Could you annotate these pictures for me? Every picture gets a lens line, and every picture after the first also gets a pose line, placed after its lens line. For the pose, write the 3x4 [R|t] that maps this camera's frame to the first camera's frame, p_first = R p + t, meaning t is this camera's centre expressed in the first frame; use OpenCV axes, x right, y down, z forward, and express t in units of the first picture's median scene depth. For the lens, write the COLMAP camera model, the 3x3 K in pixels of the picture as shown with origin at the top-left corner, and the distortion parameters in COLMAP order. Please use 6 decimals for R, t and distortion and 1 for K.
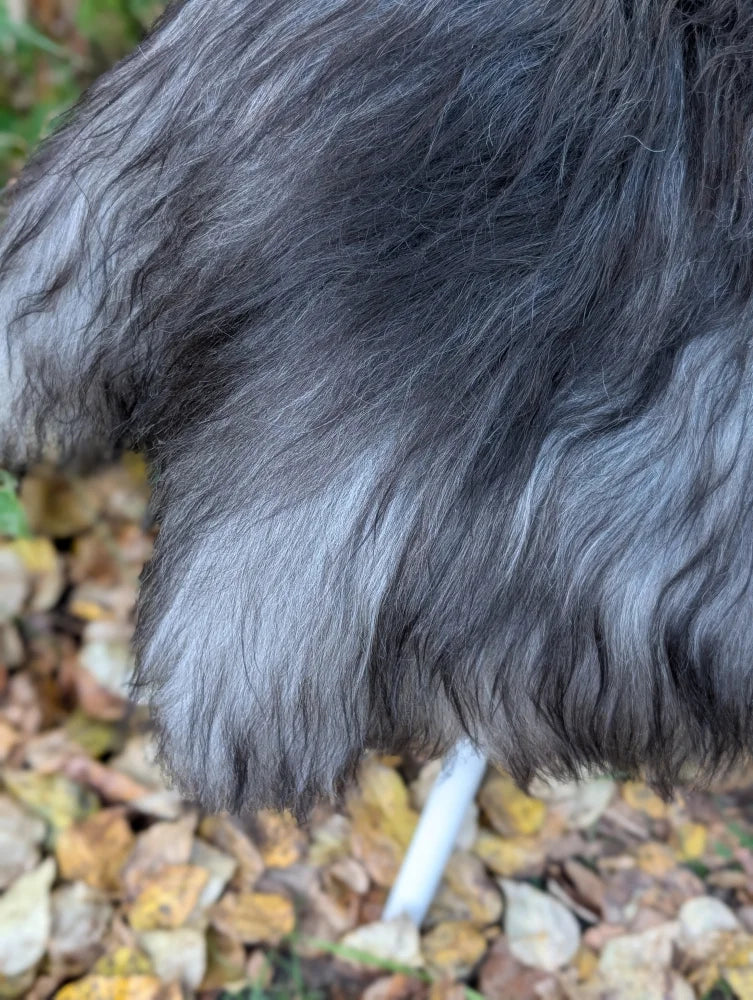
lens RADIAL K [[1441.0, 0, 348.0], [0, 1441.0, 498.2], [0, 0, 1]] dist [0.246524, -1.199464]
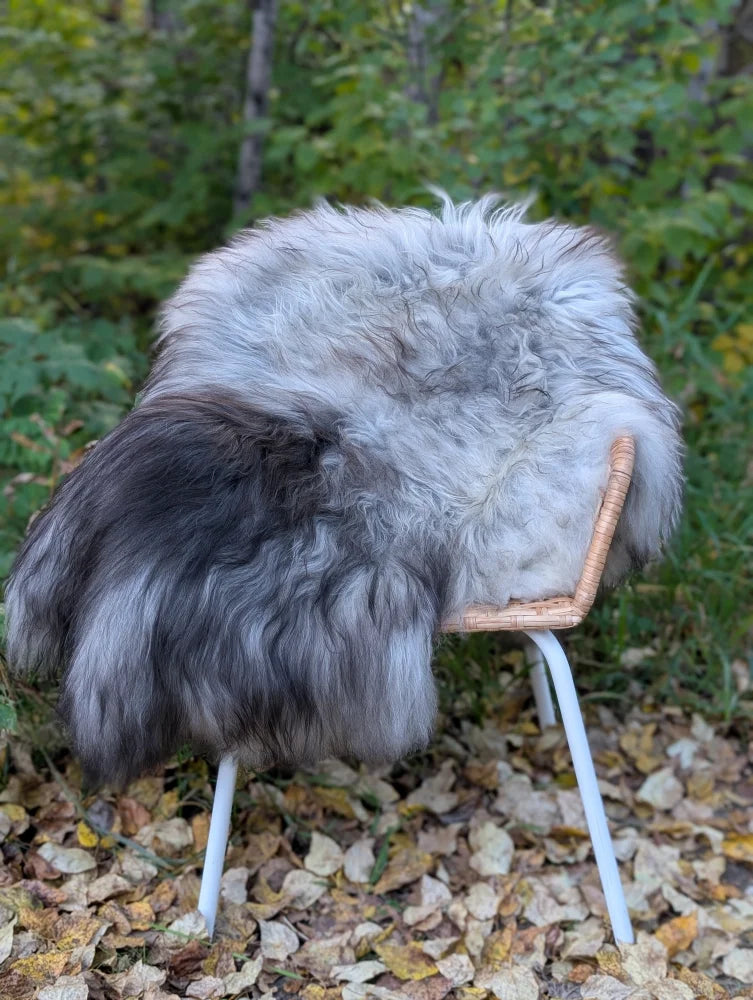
lens RADIAL K [[1441.0, 0, 348.0], [0, 1441.0, 498.2], [0, 0, 1]] dist [0.246524, -1.199464]
pose [[0.998735, -0.044799, 0.022838, 0.319459], [0.050046, 0.841463, -0.537992, 1.294704], [0.004884, 0.538454, 0.842641, -1.360990]]
